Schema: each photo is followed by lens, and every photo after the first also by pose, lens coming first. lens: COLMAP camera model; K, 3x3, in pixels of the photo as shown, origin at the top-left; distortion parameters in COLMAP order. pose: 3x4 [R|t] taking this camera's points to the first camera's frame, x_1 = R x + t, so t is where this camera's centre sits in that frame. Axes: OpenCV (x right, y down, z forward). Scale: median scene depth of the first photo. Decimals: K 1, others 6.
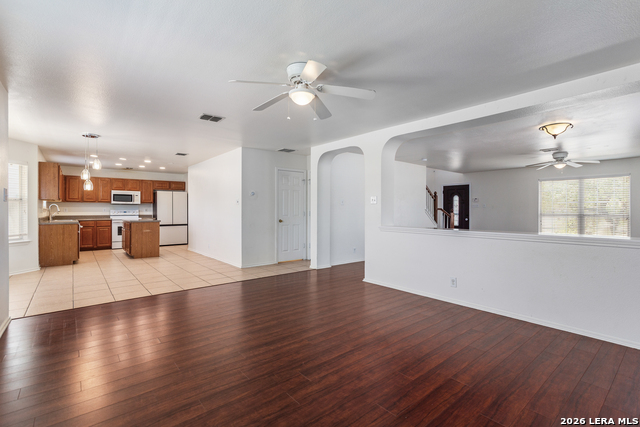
lens RADIAL K [[301.3, 0, 320.0], [0, 301.3, 210.3], [0, 0, 1]] dist [0.003840, 0.000520]
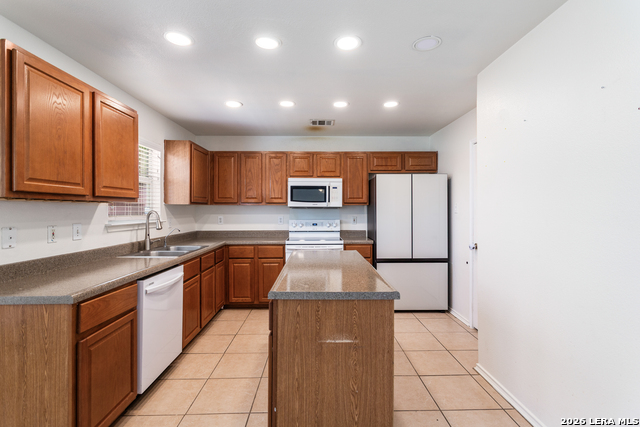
lens RADIAL K [[301.3, 0, 320.0], [0, 301.3, 210.3], [0, 0, 1]] dist [0.003840, 0.000520]
pose [[0.786390, -0.000931, -0.617729, -0.395420], [0.002272, 0.999996, 0.001386, -0.018764], [0.617726, -0.002494, 0.786389, 0.718197]]
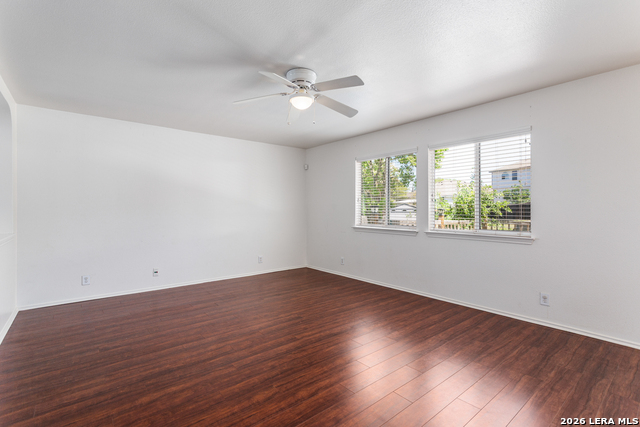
lens RADIAL K [[301.3, 0, 320.0], [0, 301.3, 210.3], [0, 0, 1]] dist [0.003840, 0.000520]
pose [[-0.999993, -0.003258, 0.002025, -0.039157], [-0.003259, 0.999994, -0.000672, -0.000435], [-0.002022, -0.000678, -0.999998, 0.641460]]
